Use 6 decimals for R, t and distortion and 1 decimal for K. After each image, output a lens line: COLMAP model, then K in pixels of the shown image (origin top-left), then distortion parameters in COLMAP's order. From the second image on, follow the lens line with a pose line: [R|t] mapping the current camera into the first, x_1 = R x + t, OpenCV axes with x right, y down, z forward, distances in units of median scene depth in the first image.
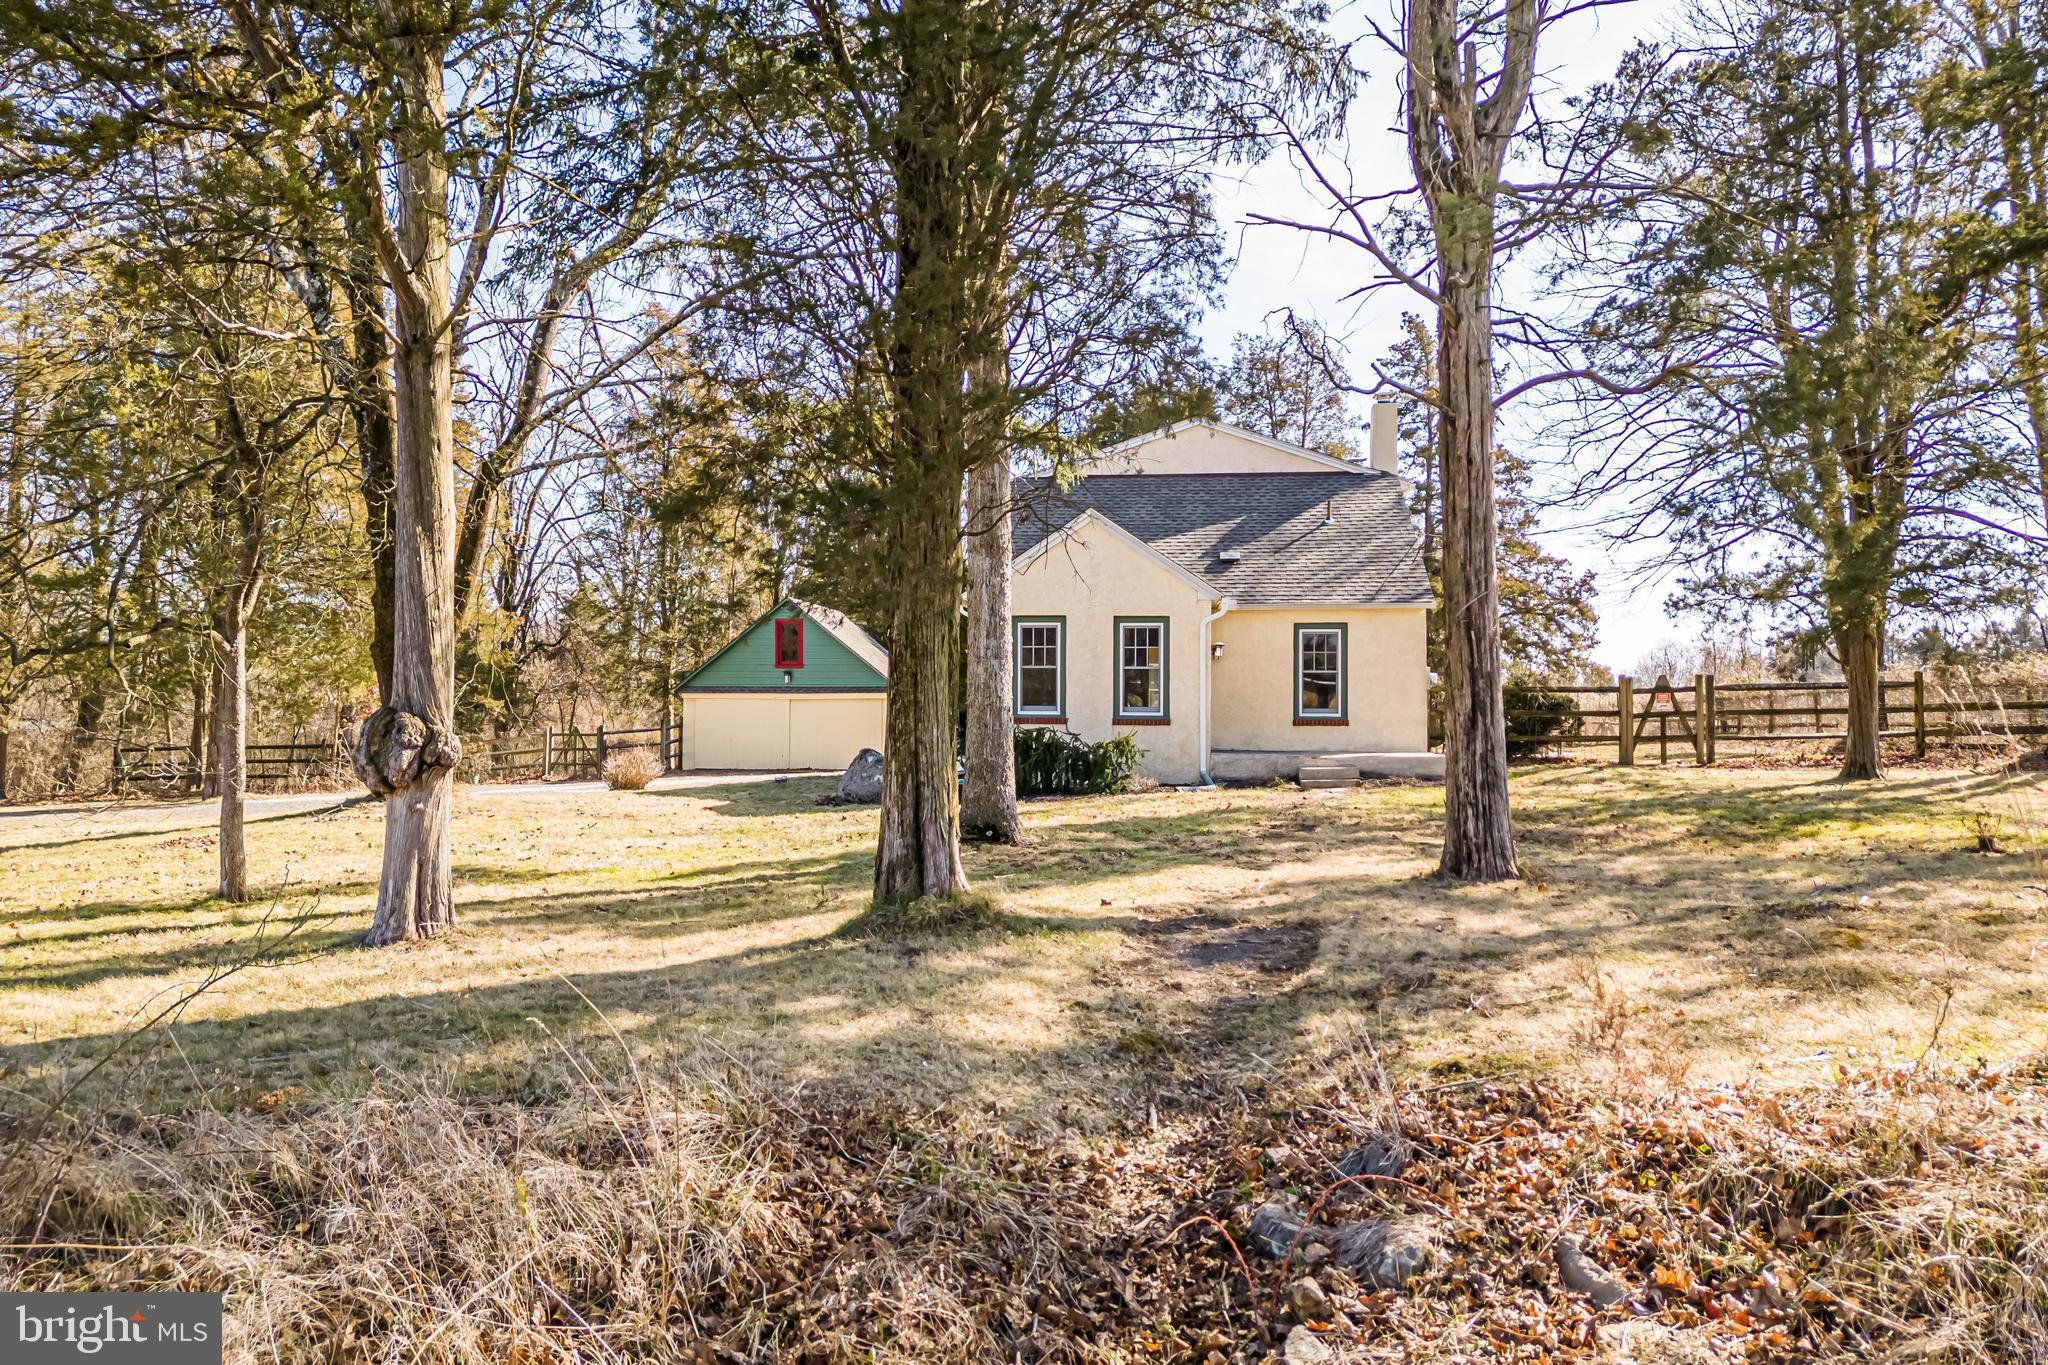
lens RADIAL K [[1452.5, 0, 1025.4], [0, 1452.5, 680.7], [0, 0, 1]] dist [0.081948, -0.081639]
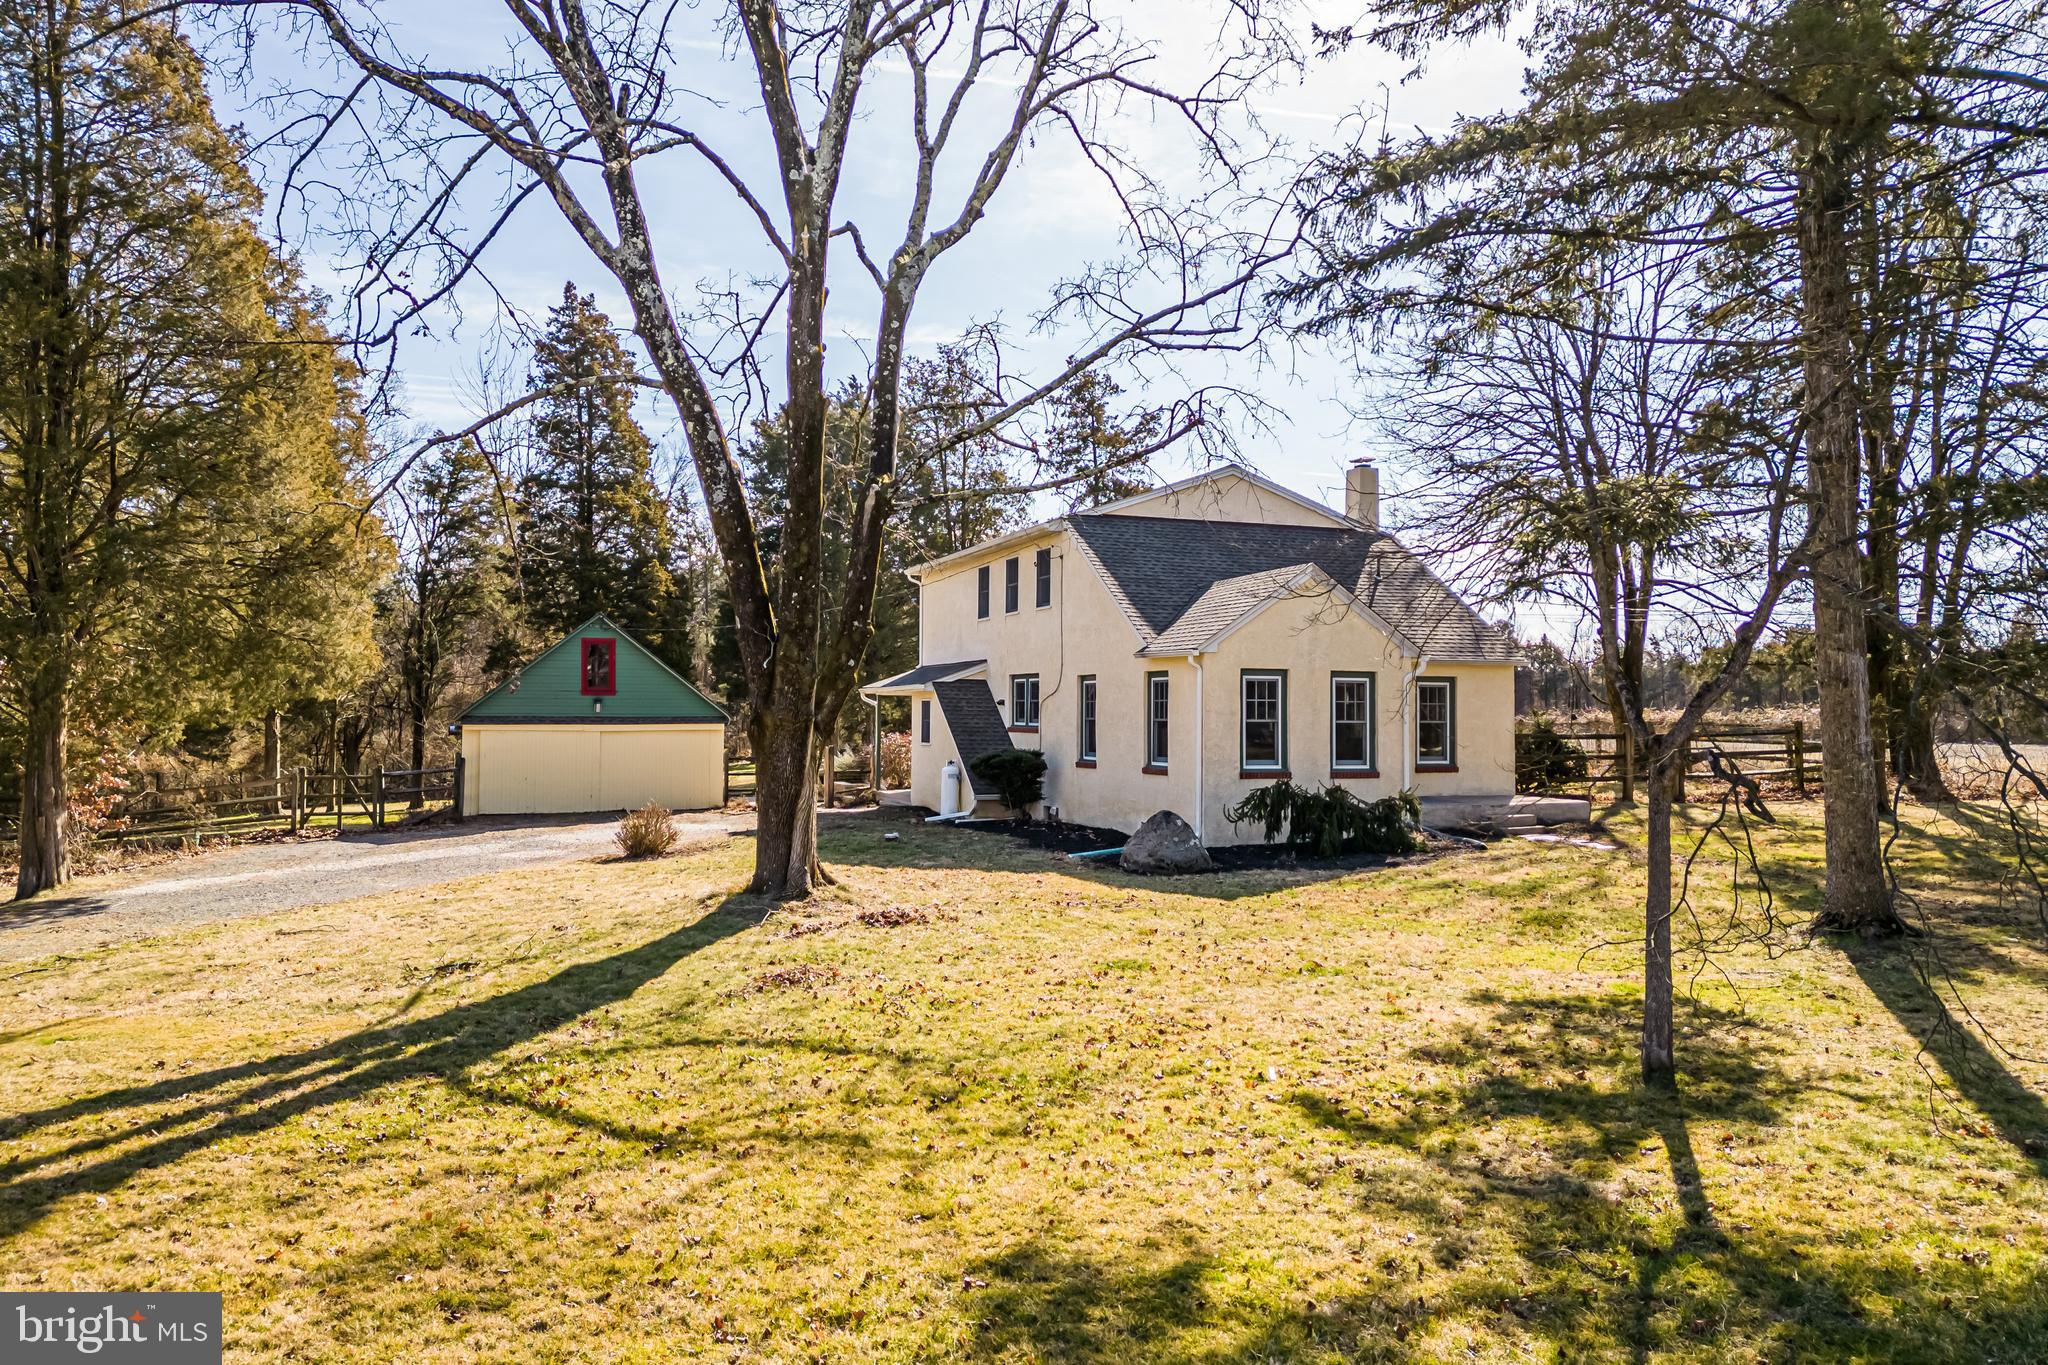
lens RADIAL K [[1452.5, 0, 1025.4], [0, 1452.5, 680.7], [0, 0, 1]] dist [0.081948, -0.081639]
pose [[0.891522, 0.010344, 0.452859, -0.483122], [-0.010942, 0.999939, -0.001299, -0.027889], [-0.452845, -0.003797, 0.891581, 0.155946]]
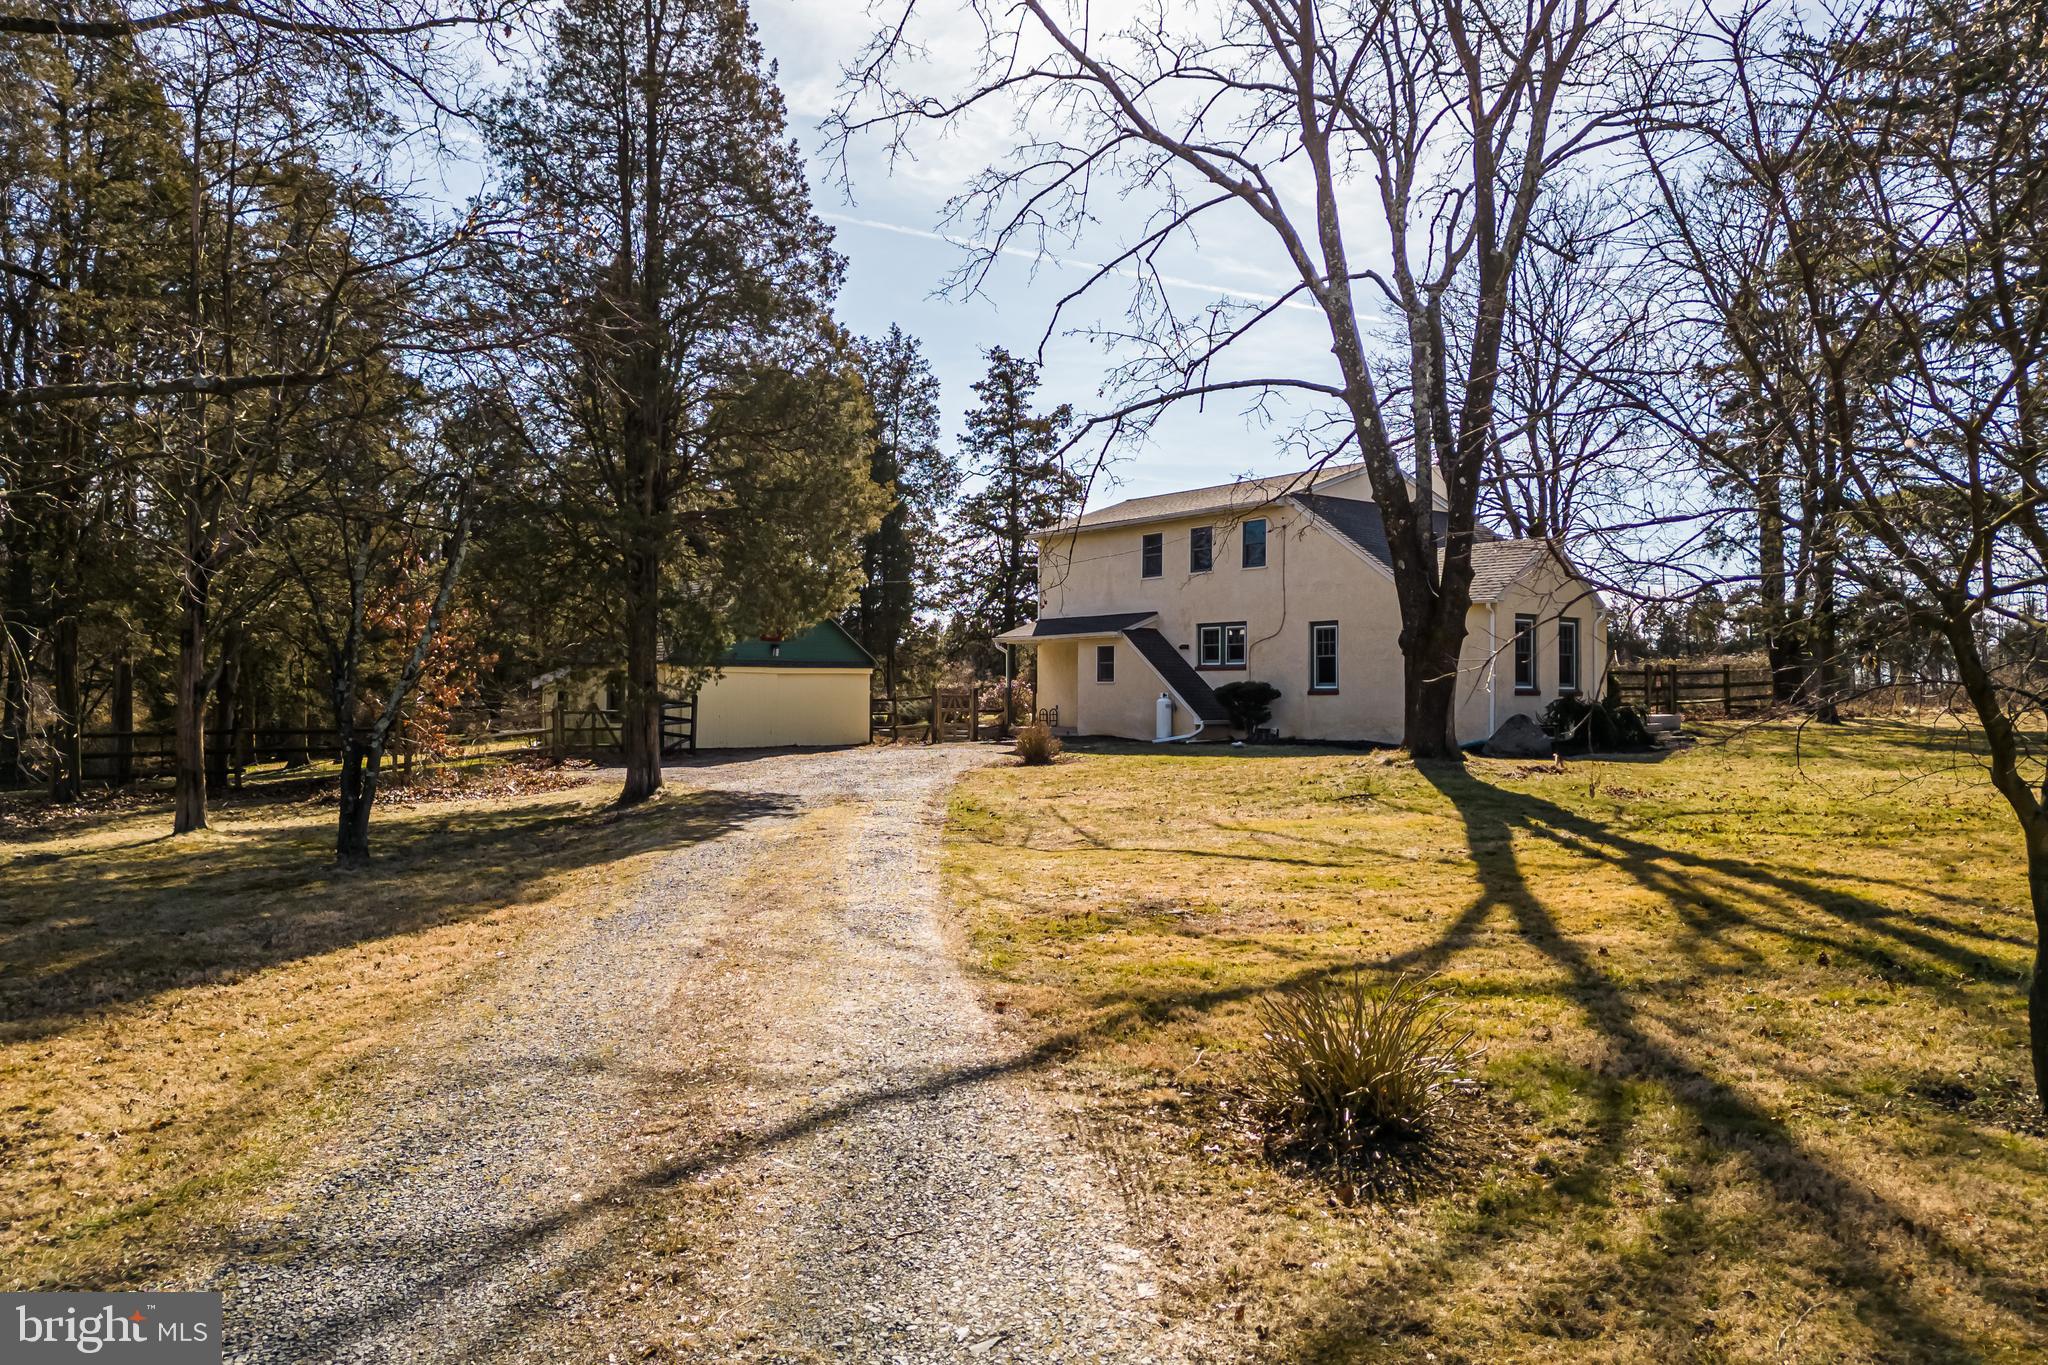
lens RADIAL K [[1452.5, 0, 1025.4], [0, 1452.5, 680.7], [0, 0, 1]] dist [0.081948, -0.081639]
pose [[0.724111, 0.008723, 0.689628, -1.061778], [-0.018360, 0.999809, 0.006631, 0.014834], [-0.689439, -0.017463, 0.724133, 0.288487]]
